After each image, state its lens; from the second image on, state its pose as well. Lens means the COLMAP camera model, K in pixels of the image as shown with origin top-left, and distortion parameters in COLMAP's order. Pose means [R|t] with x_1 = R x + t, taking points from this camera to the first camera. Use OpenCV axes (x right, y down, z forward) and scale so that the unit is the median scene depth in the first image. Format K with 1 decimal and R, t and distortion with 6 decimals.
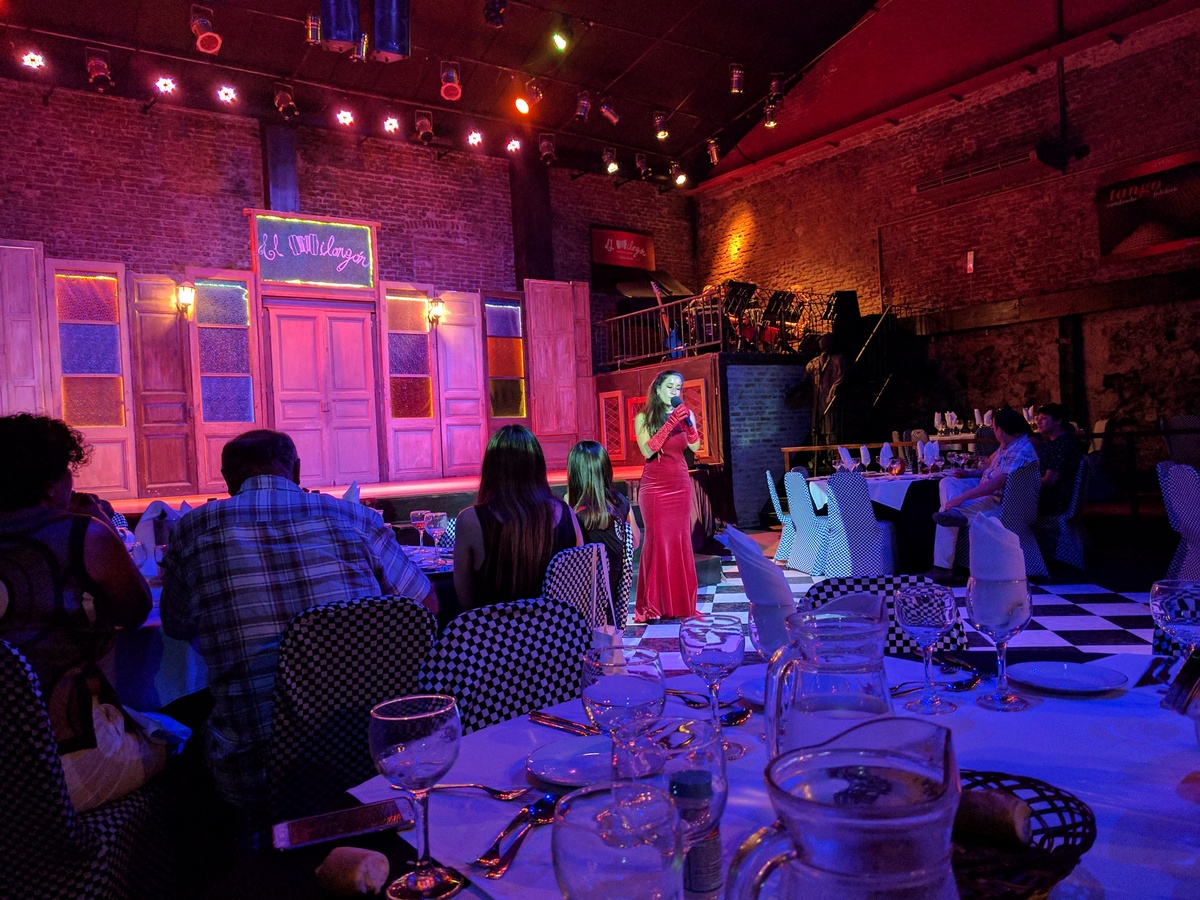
lens RADIAL K [[901.1, 0, 600.0], [0, 901.1, 450.0], [0, 0, 1]] dist [-0.008802, 0.029836]
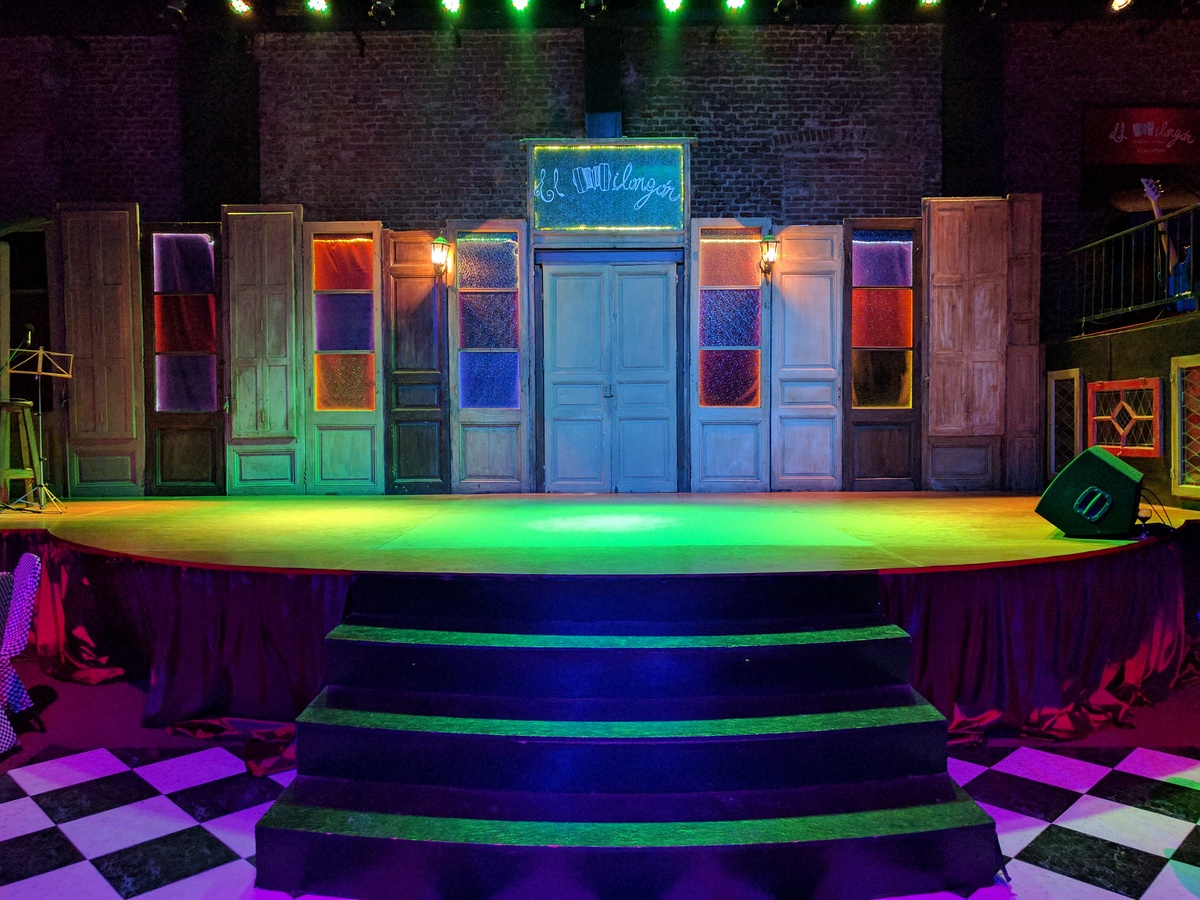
lens RADIAL K [[901.1, 0, 600.0], [0, 901.1, 450.0], [0, 0, 1]] dist [-0.008802, 0.029836]
pose [[0.808471, 0.063850, -0.585062, 0.133642], [-0.037028, 0.997646, 0.057710, -0.038962], [0.587370, -0.024993, 0.808932, 0.355461]]
